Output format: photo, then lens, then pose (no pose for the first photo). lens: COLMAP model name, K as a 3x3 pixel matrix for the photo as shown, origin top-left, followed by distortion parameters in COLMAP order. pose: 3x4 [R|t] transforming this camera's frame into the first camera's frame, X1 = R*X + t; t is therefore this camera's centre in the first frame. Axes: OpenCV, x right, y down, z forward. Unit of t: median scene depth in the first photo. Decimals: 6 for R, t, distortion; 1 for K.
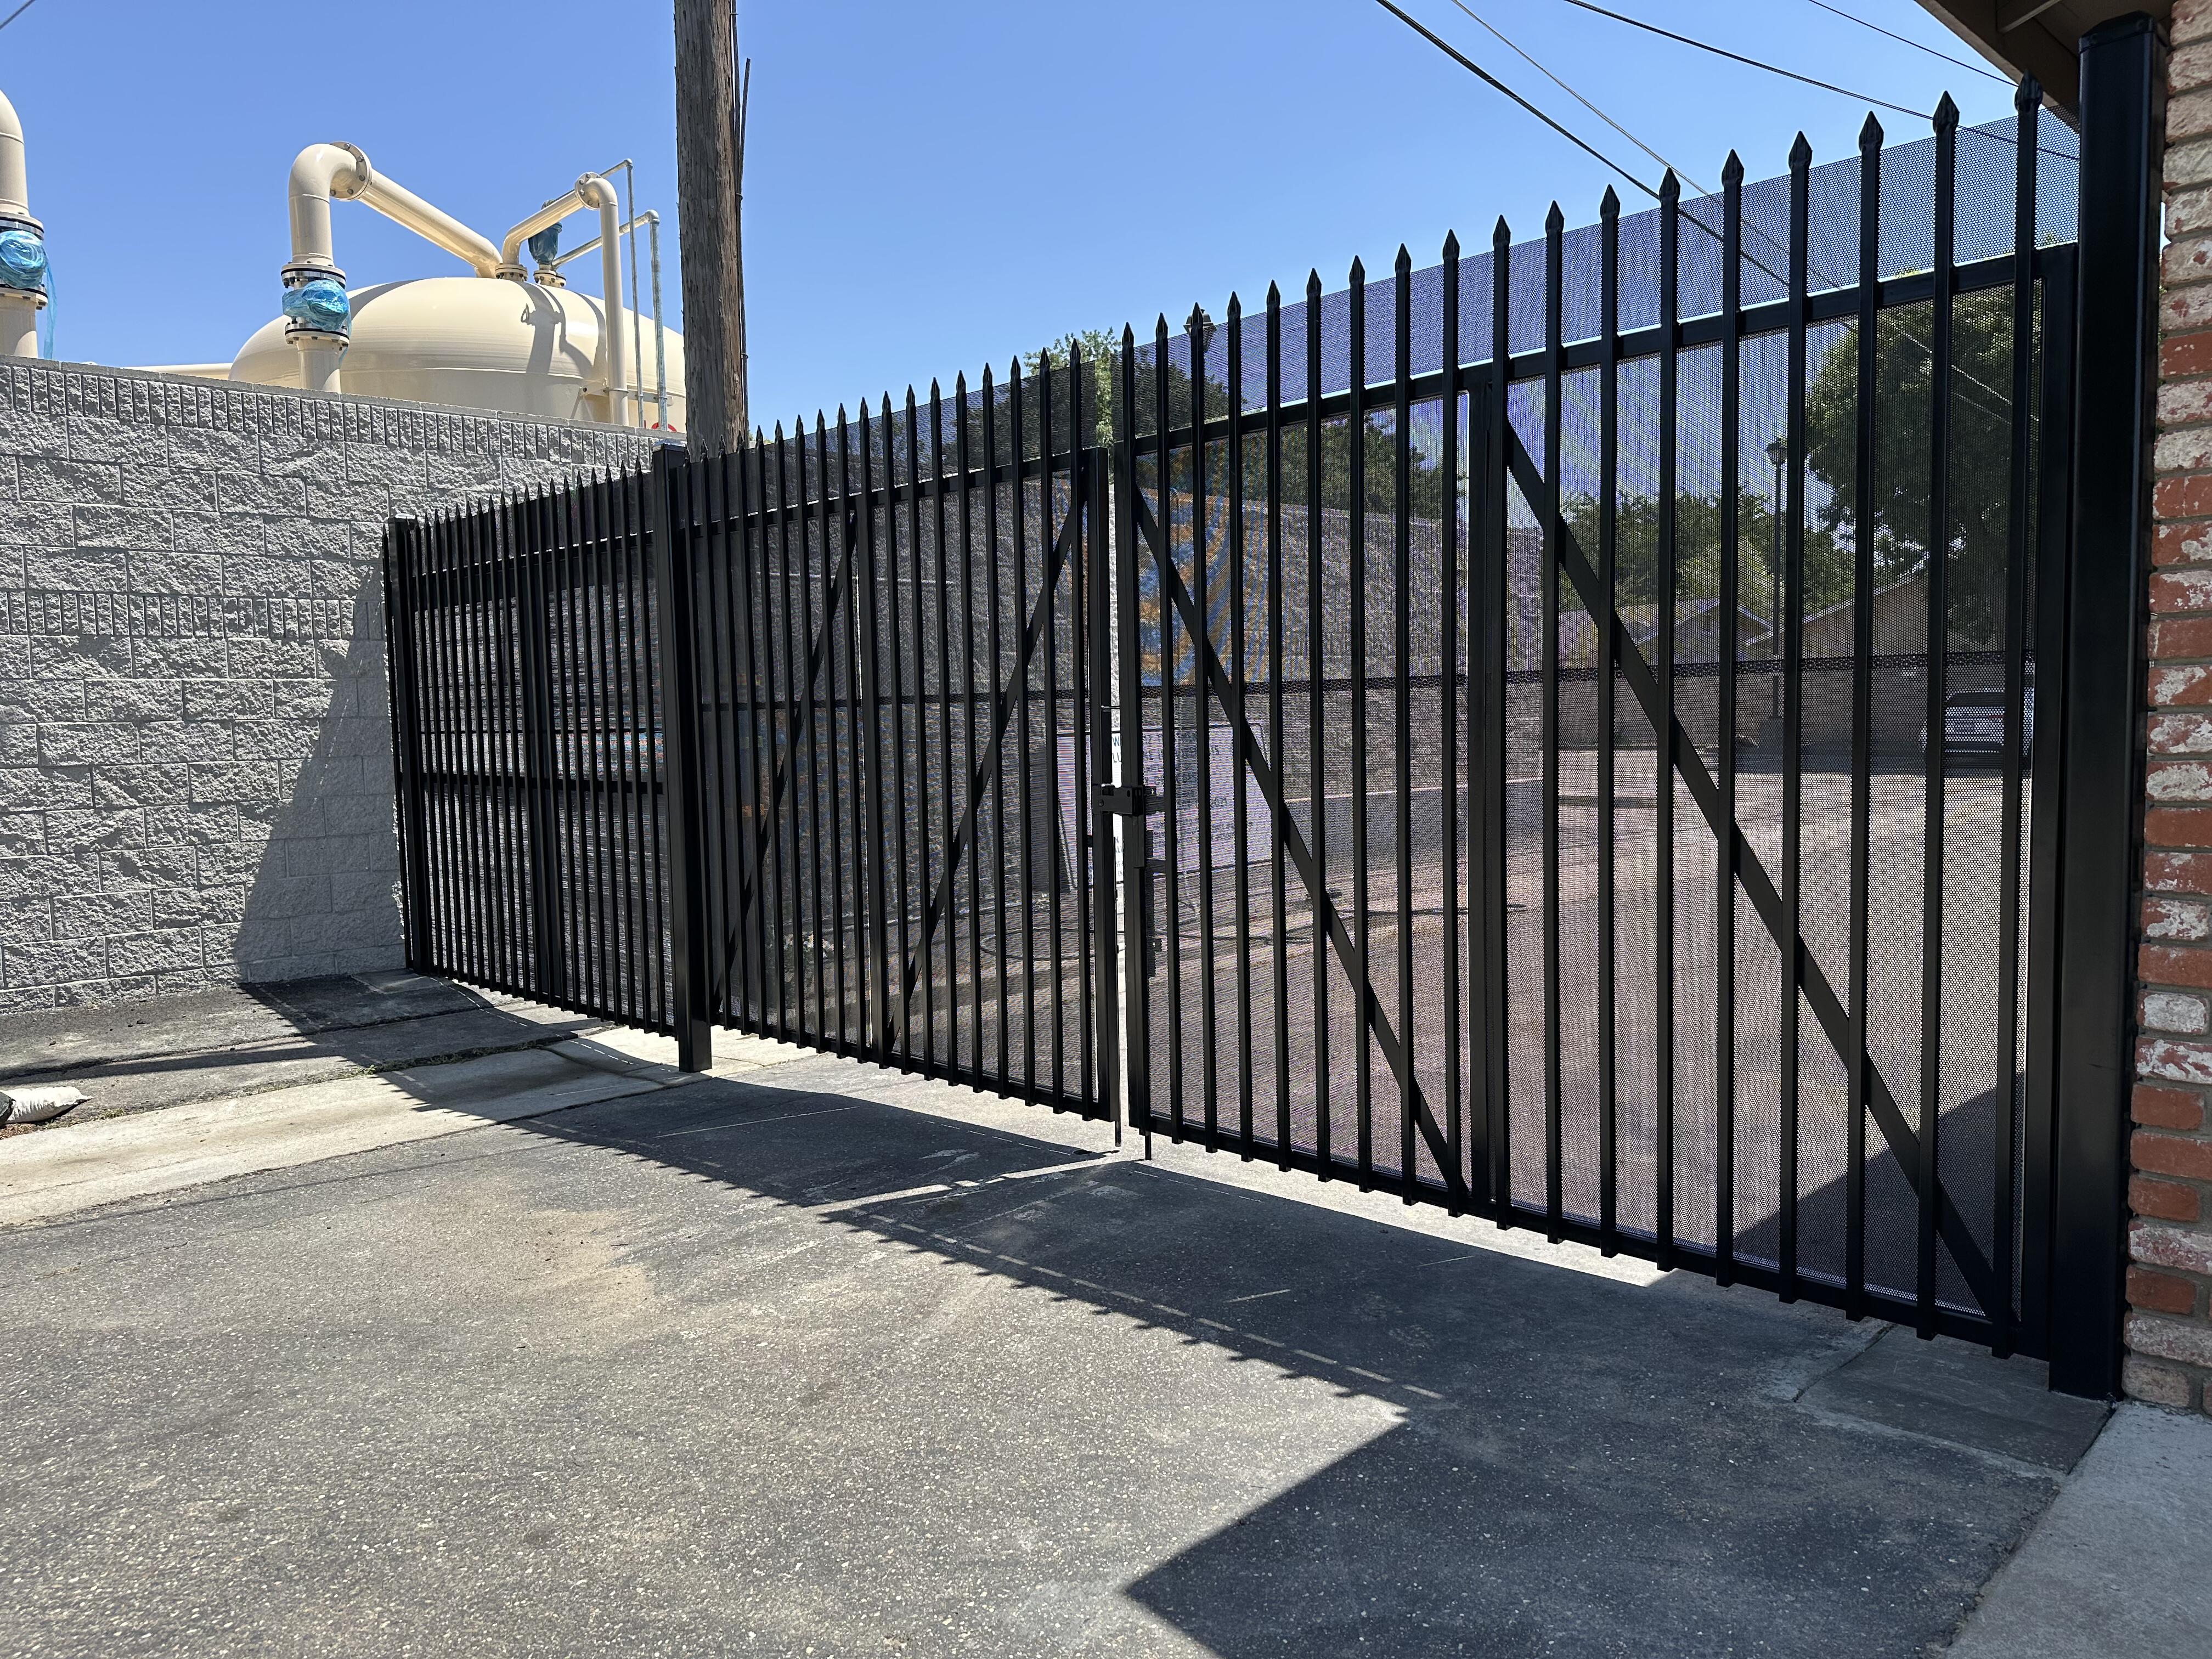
lens RADIAL K [[1542.8, 0, 1108.9], [0, 1542.8, 837.5], [0, 0, 1]] dist [0.042753, -0.050423]
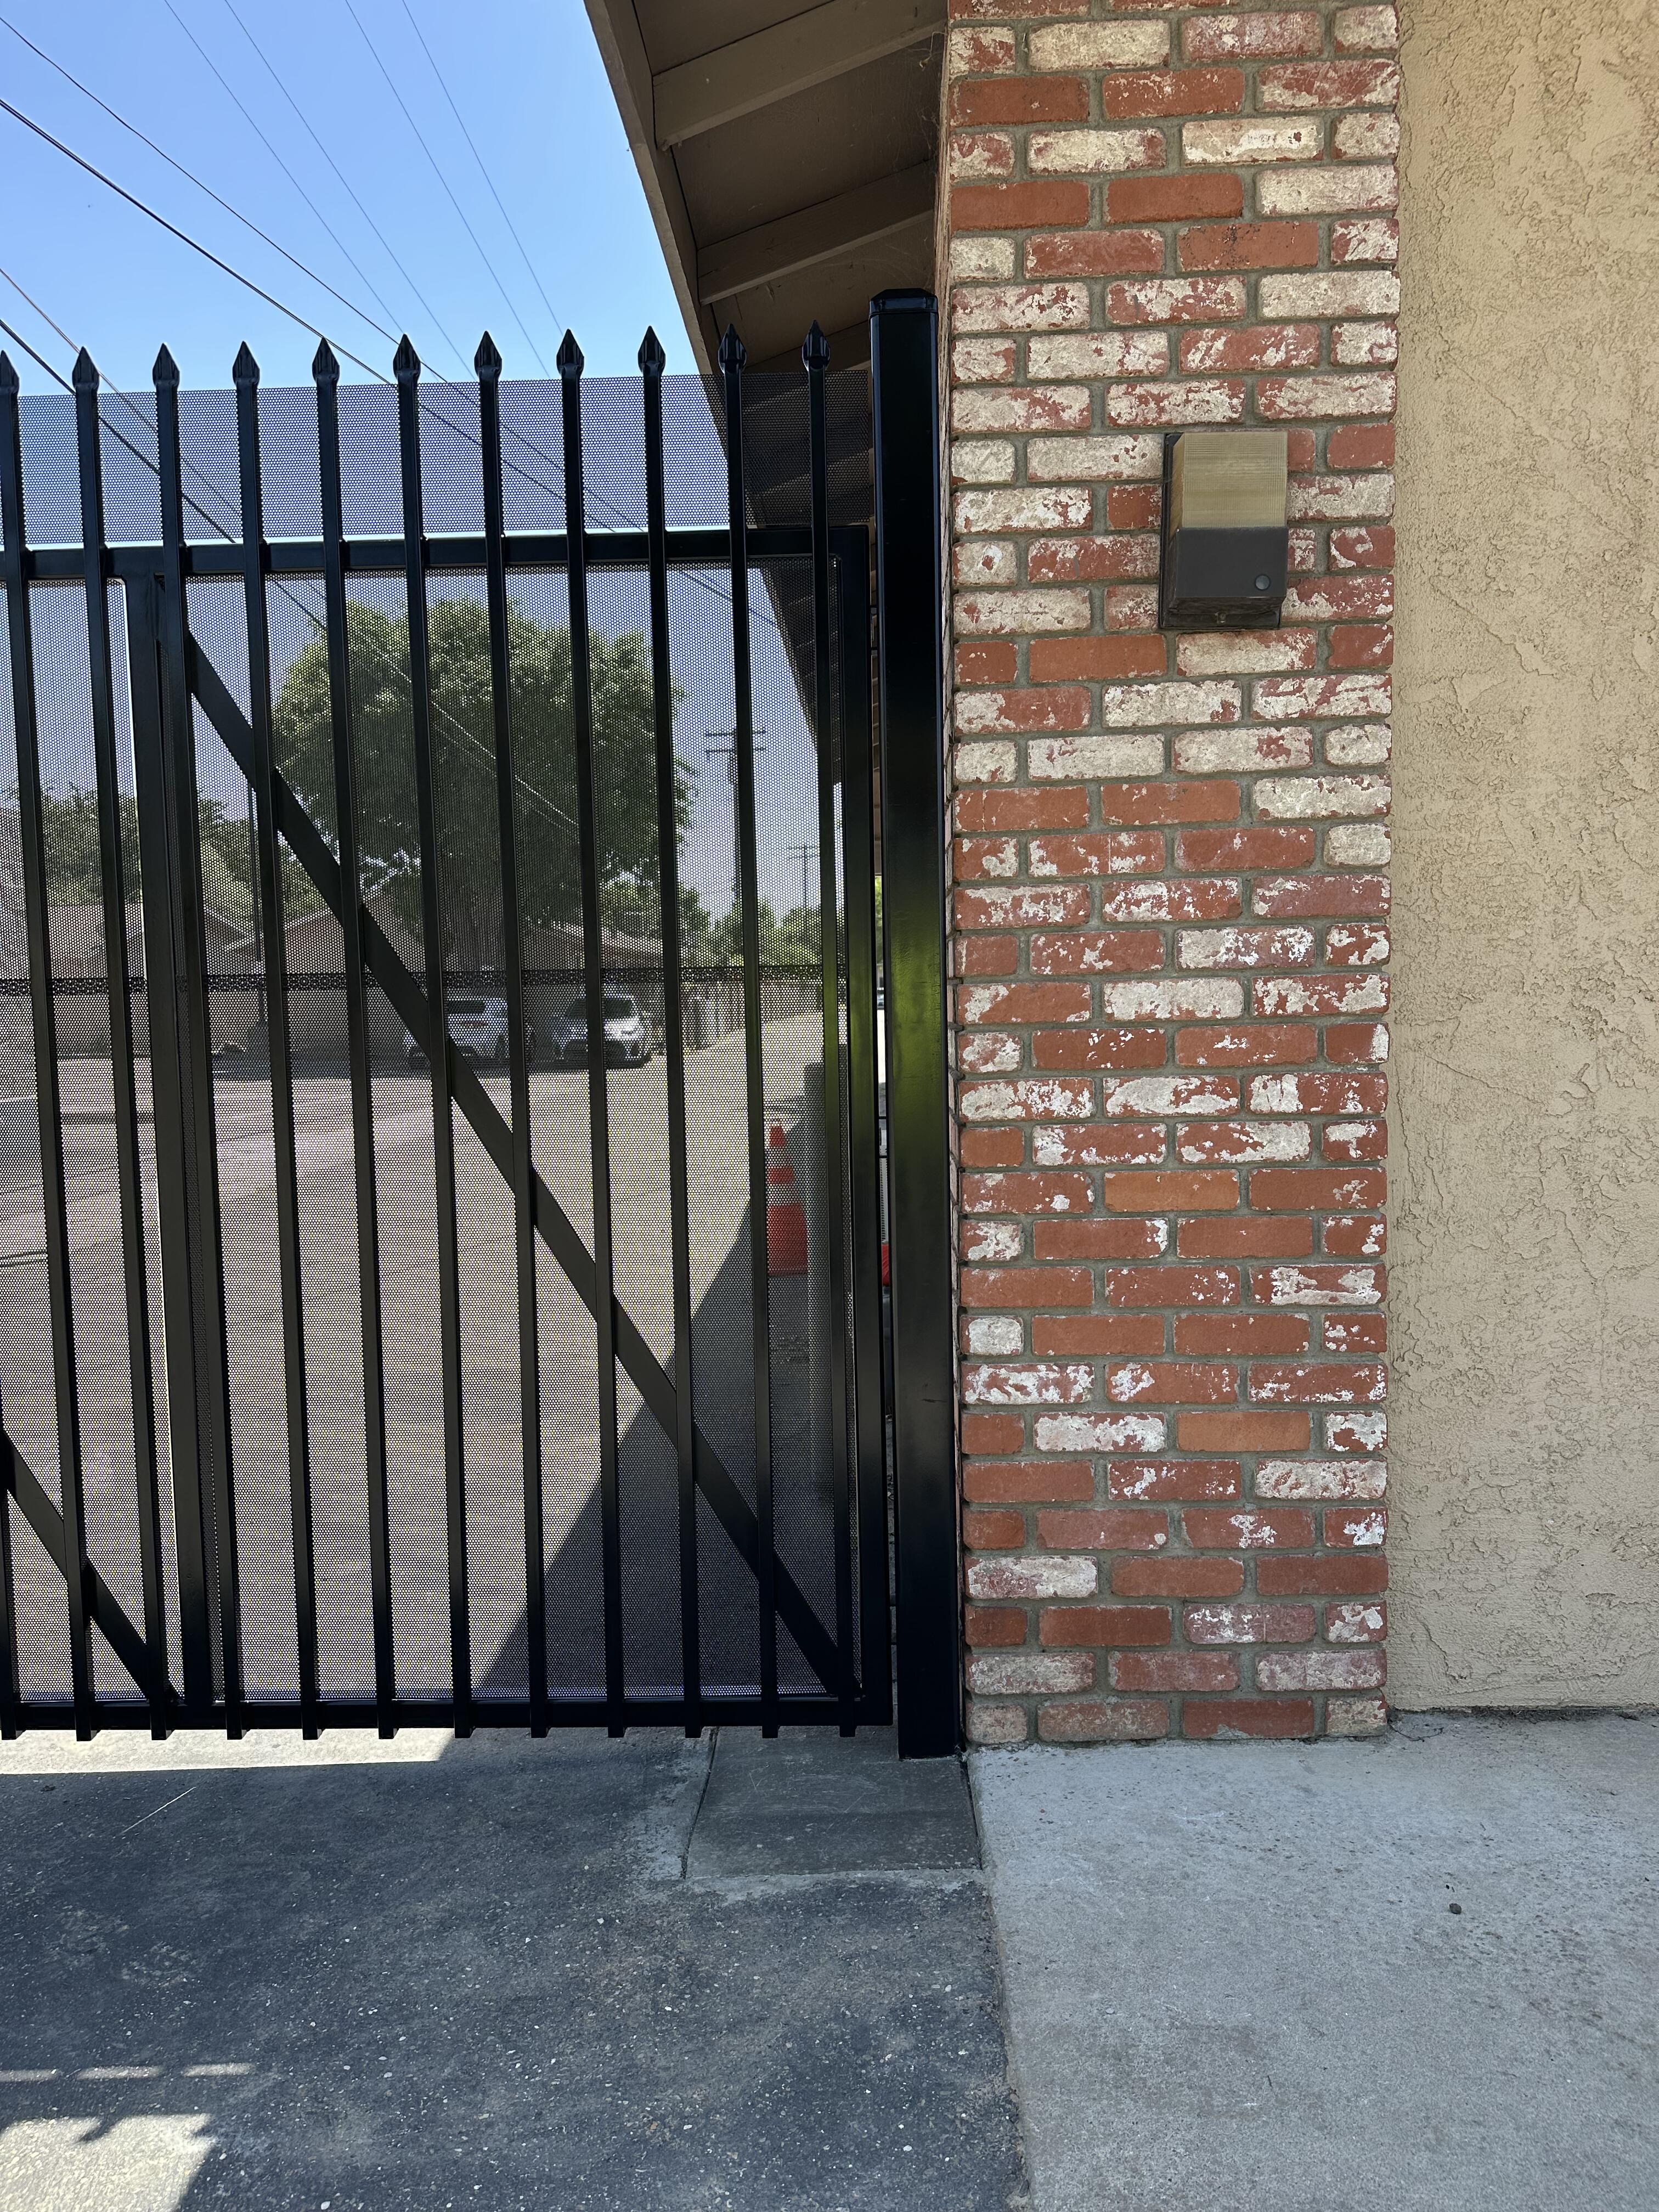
lens RADIAL K [[1542.8, 0, 820.3], [0, 1542.8, 1107.4], [0, 0, 1]] dist [0.042753, -0.050423]
pose [[0.720327, -0.044691, 0.692193, -0.034142], [0.060315, 0.998178, 0.001680, -0.023504], [-0.691007, 0.040540, 0.721710, 0.221324]]
